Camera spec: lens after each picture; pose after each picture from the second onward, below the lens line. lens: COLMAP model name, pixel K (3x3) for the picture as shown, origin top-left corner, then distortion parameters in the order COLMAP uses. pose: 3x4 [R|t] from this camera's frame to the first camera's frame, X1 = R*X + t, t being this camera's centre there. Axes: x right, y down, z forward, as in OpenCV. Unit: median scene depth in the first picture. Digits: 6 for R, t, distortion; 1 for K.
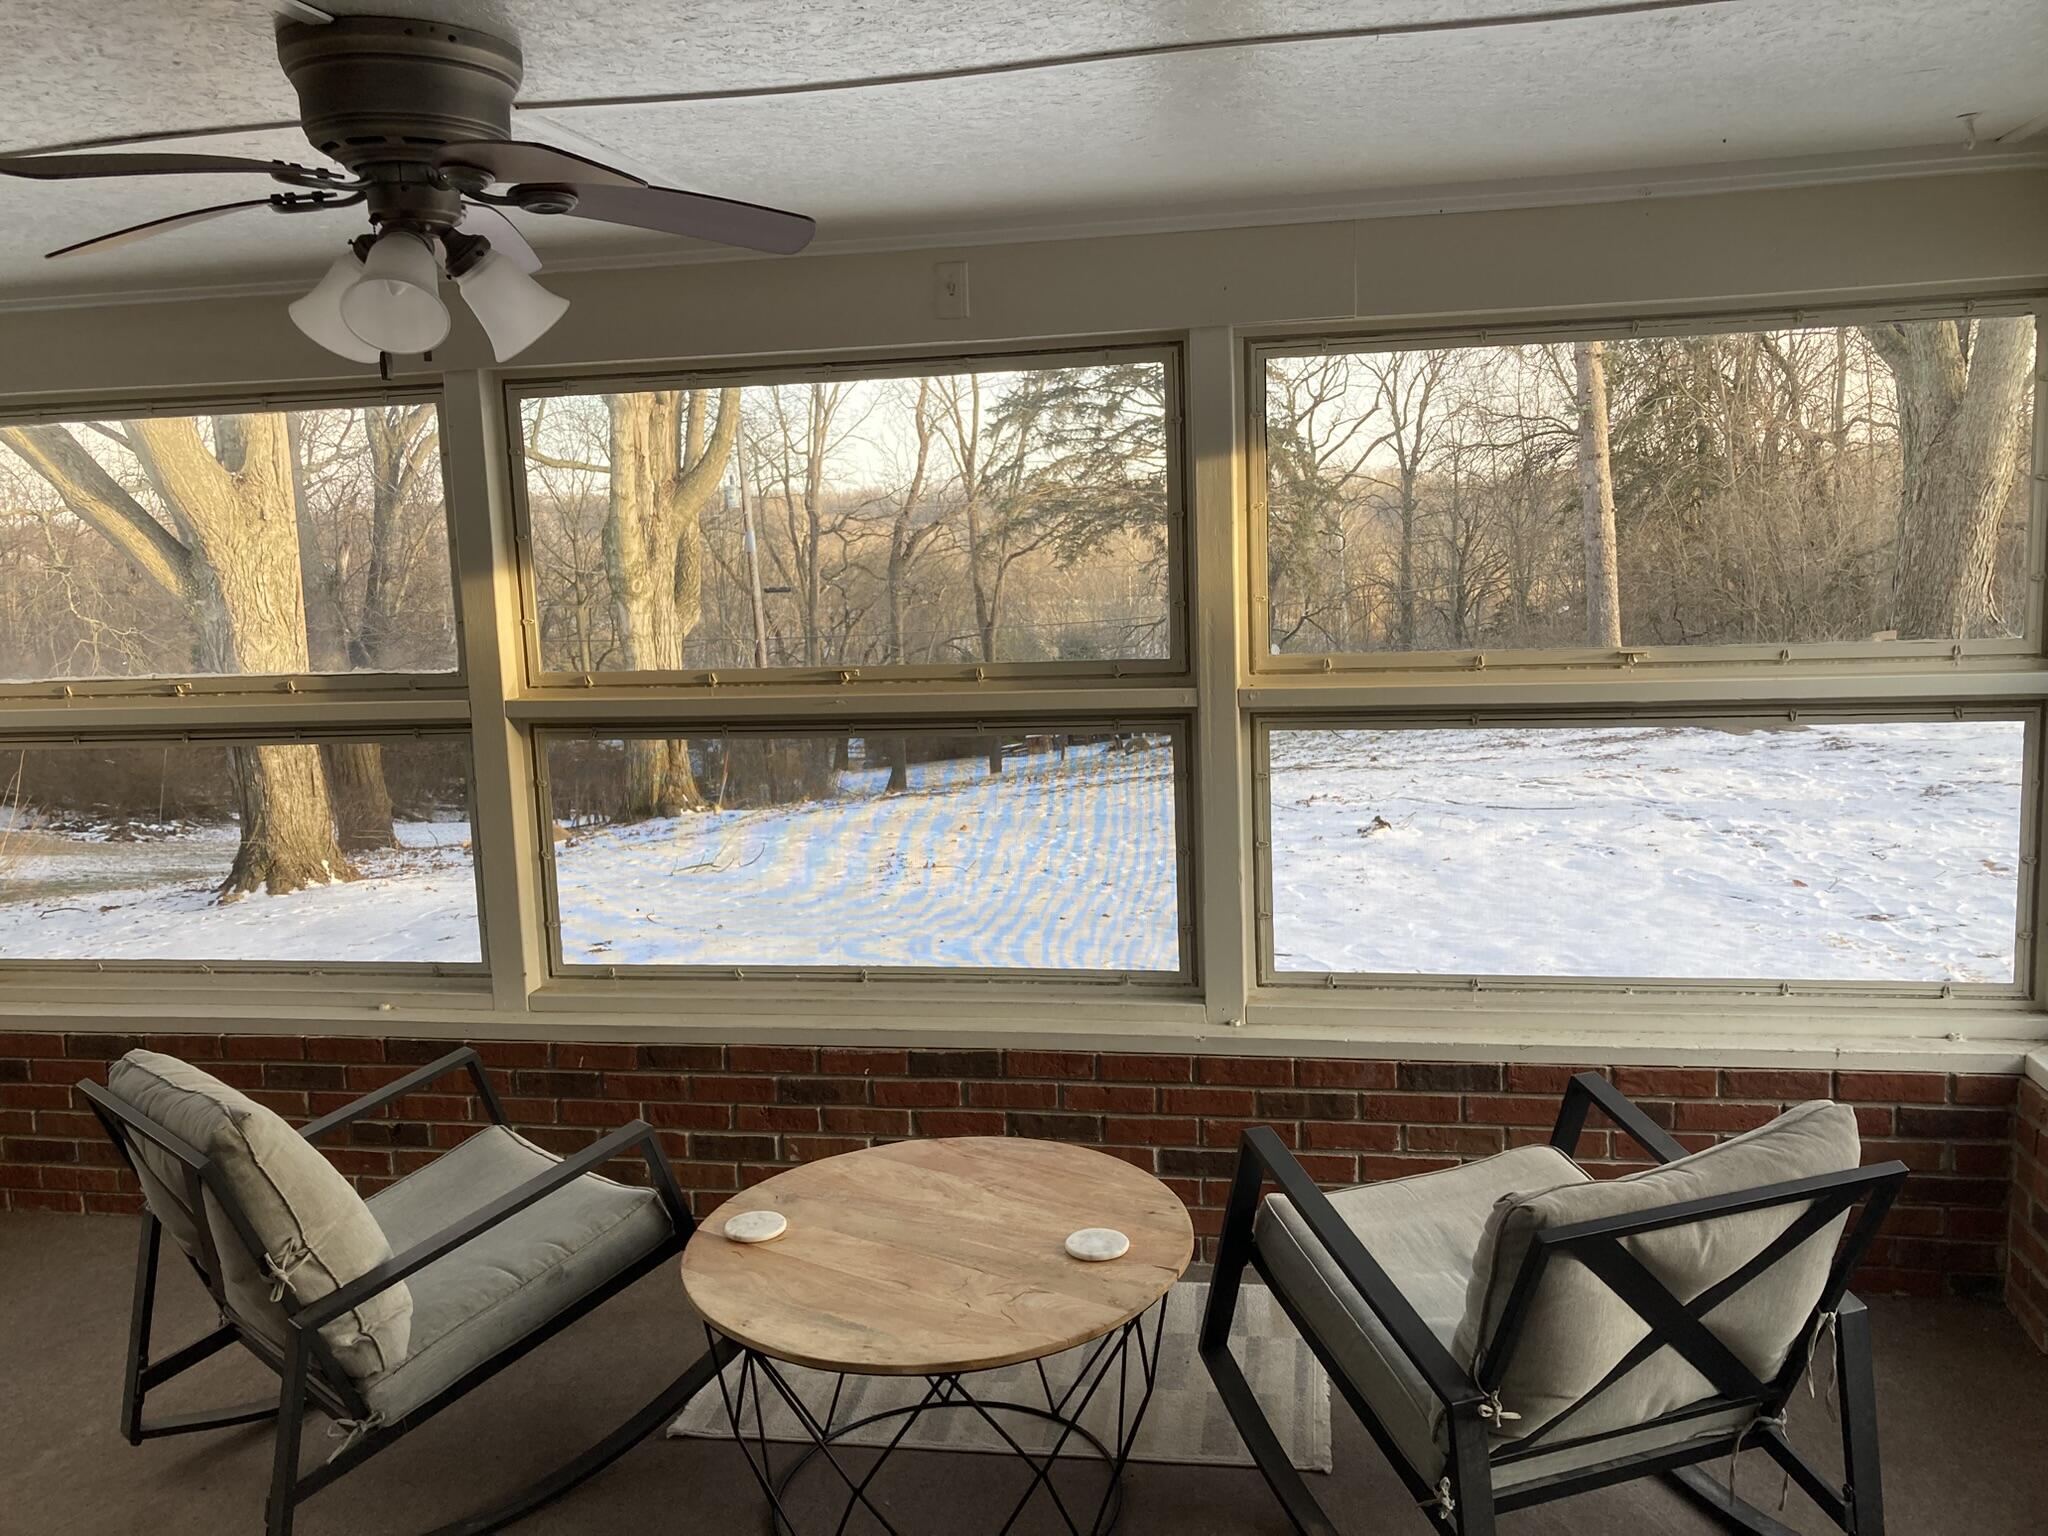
lens RADIAL K [[1686.3, 0, 1044.5], [0, 1686.3, 755.1], [0, 0, 1]] dist [0.058451, -0.091117]
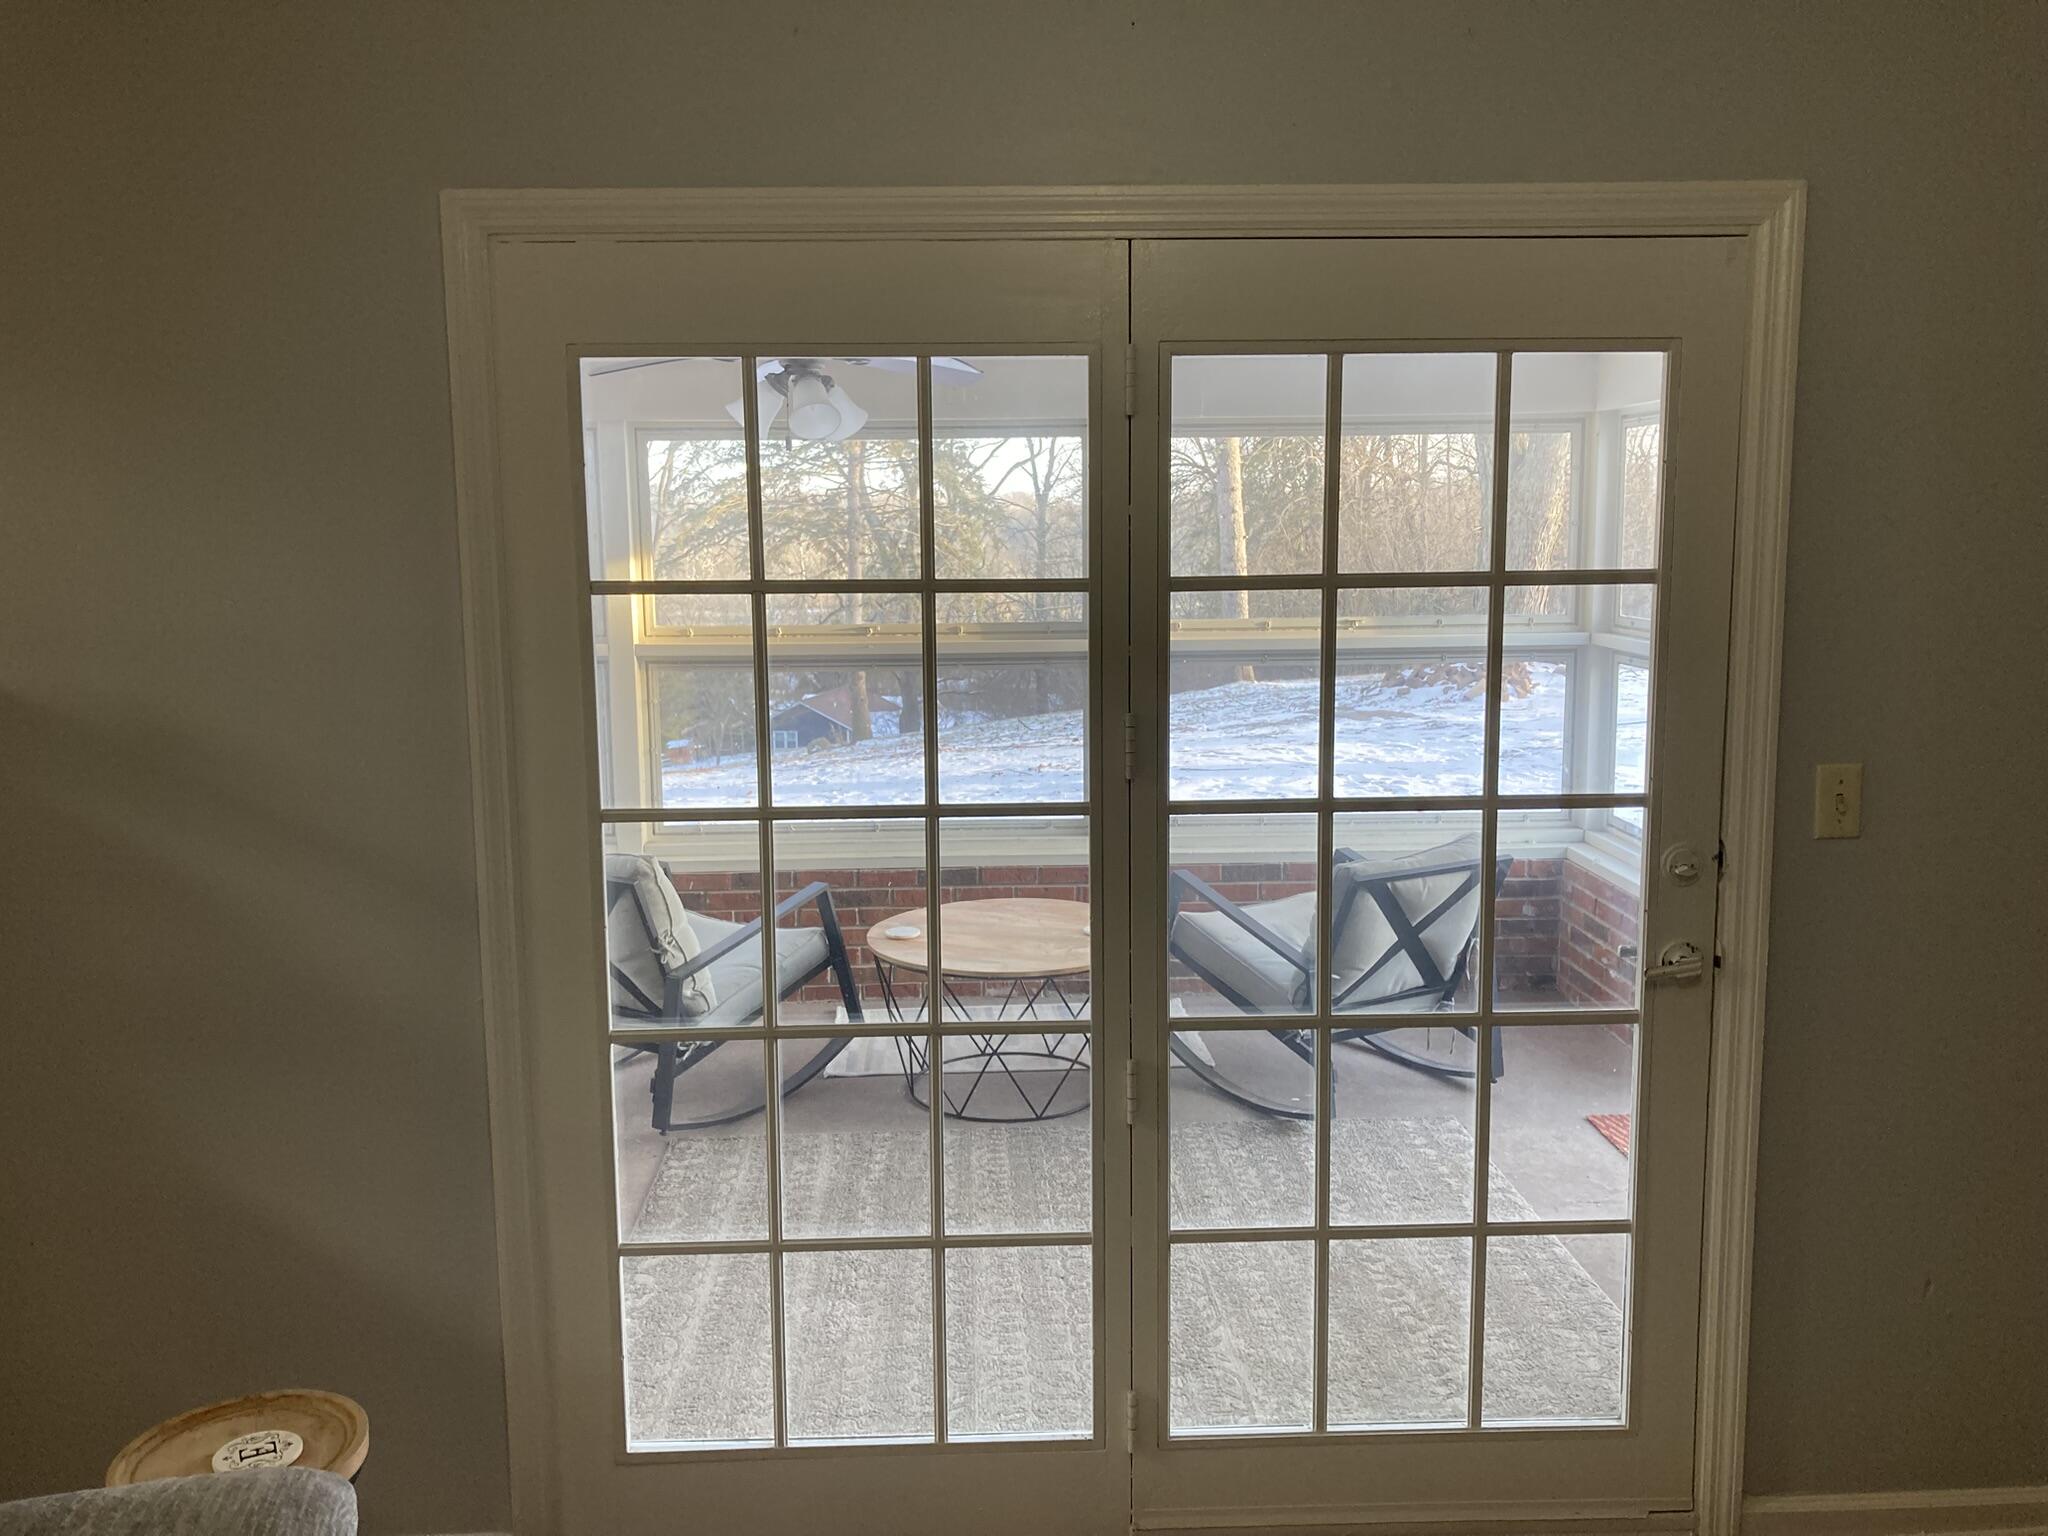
lens RADIAL K [[1686.3, 0, 1044.5], [0, 1686.3, 755.1], [0, 0, 1]] dist [0.058451, -0.091117]
pose [[0.976122, -0.003168, 0.217202, -0.157224], [0.005127, 0.999951, -0.008455, 0.042967], [-0.217164, 0.009367, 0.976090, -0.281061]]
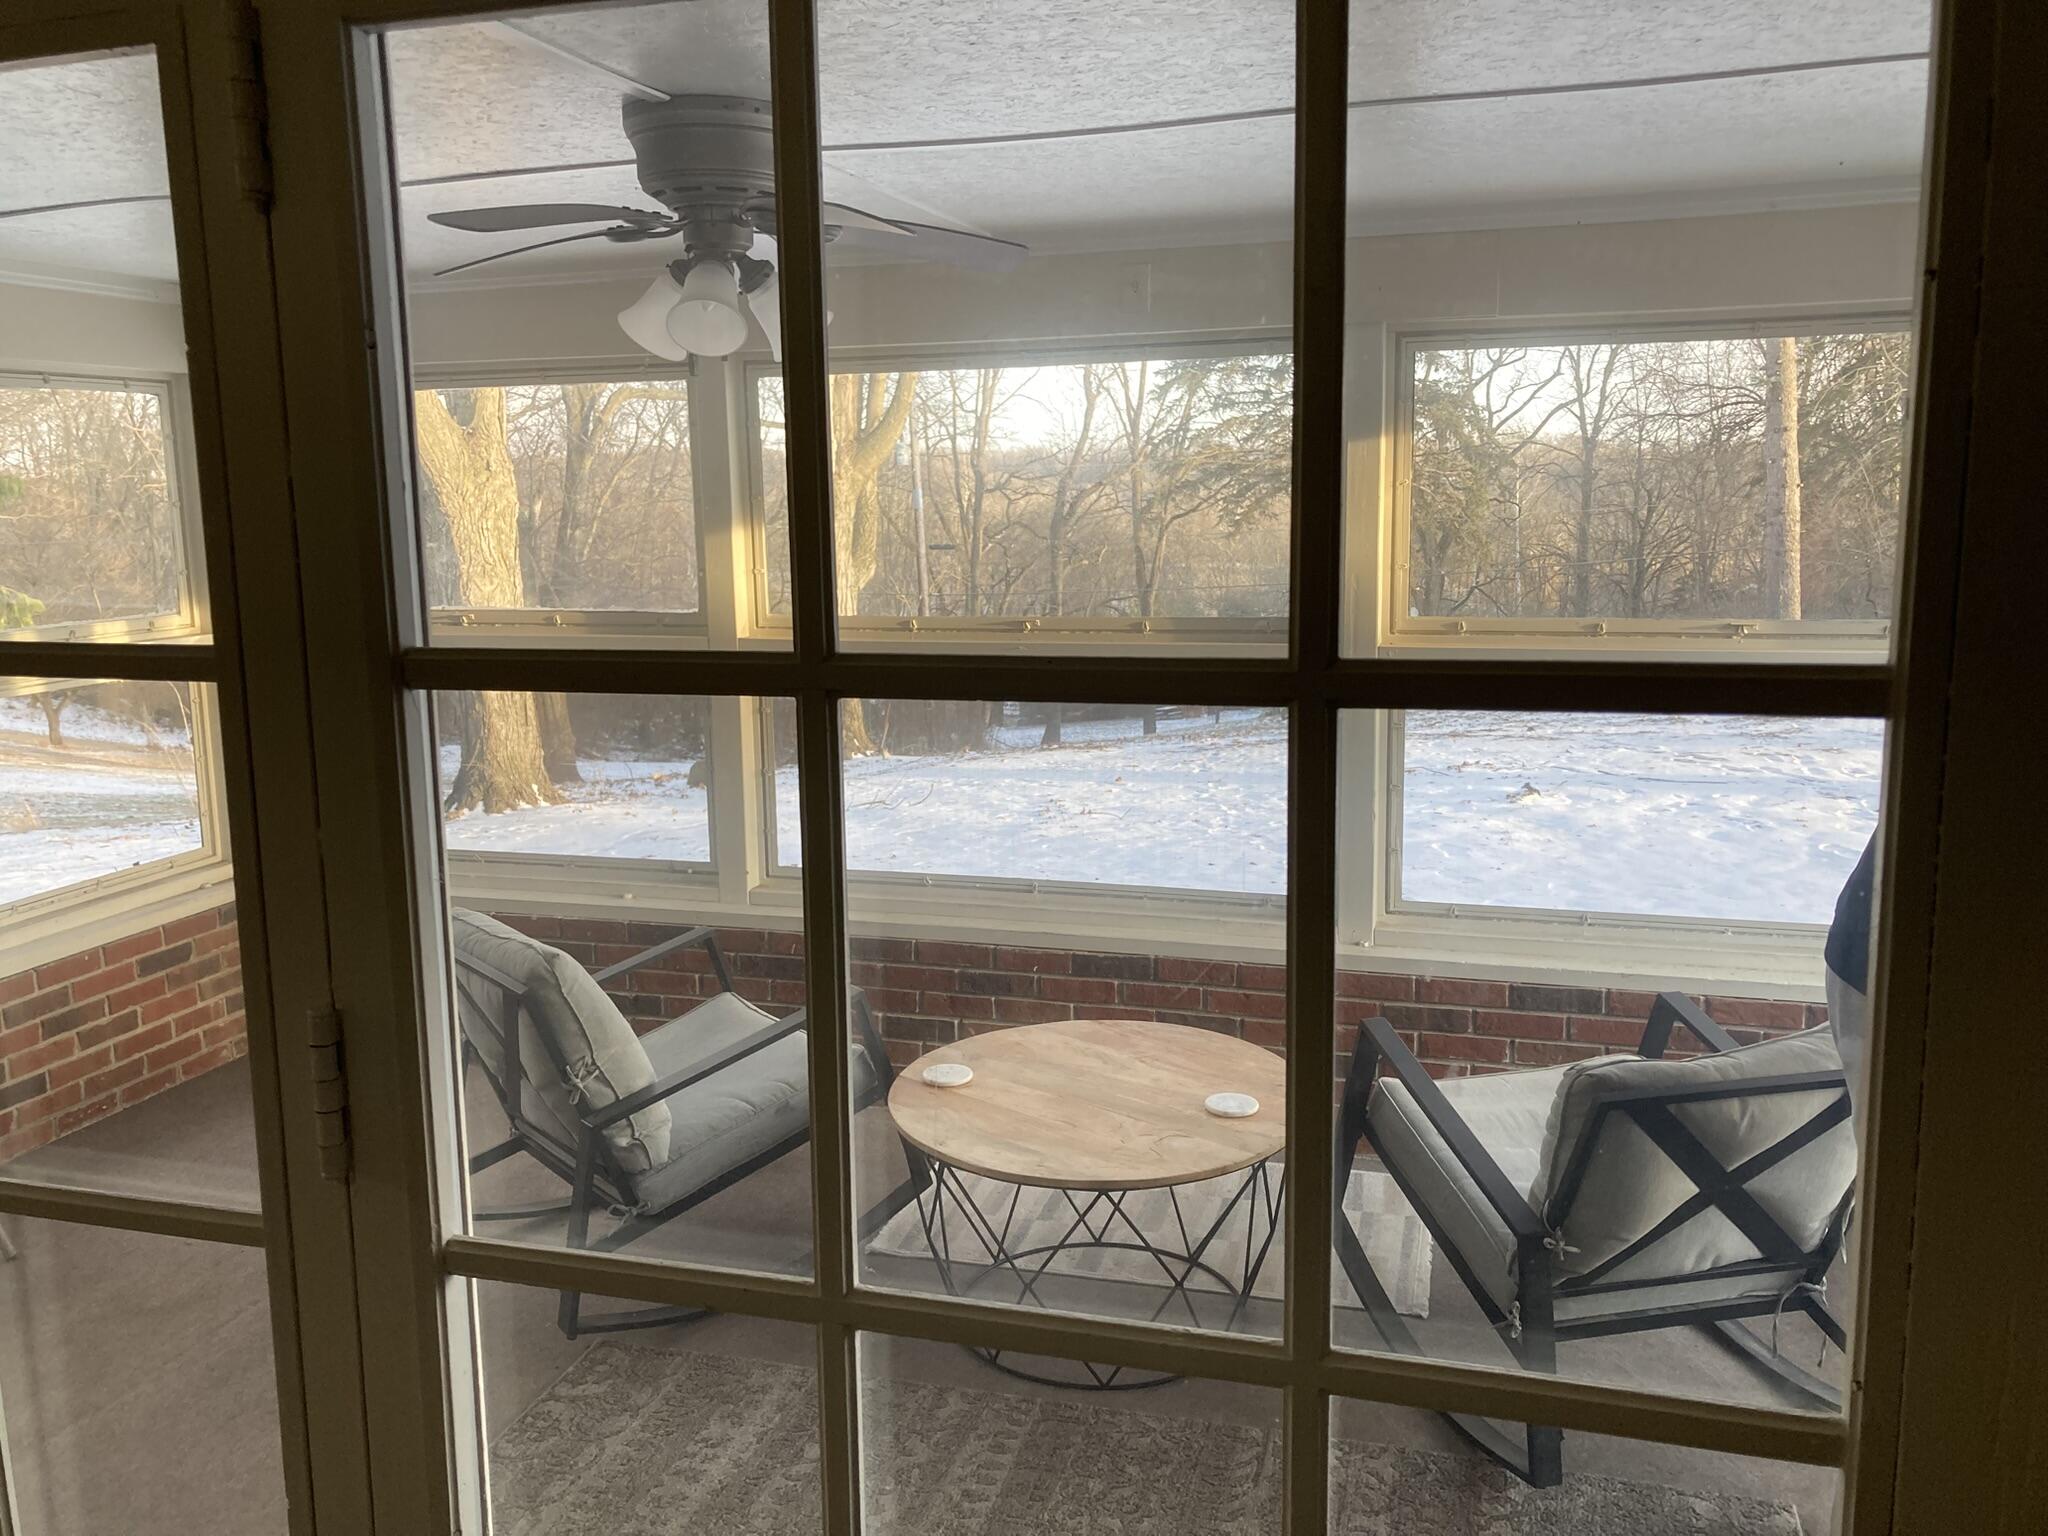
lens RADIAL K [[1693.9, 0, 1018.2], [0, 1693.9, 727.6], [0, 0, 1]] dist [0.074273, -0.158559]
pose [[0.993676, 0.036771, -0.106090, -0.000357], [-0.036071, 0.999313, 0.008511, 0.007000], [0.106330, -0.004630, 0.994320, -0.075757]]
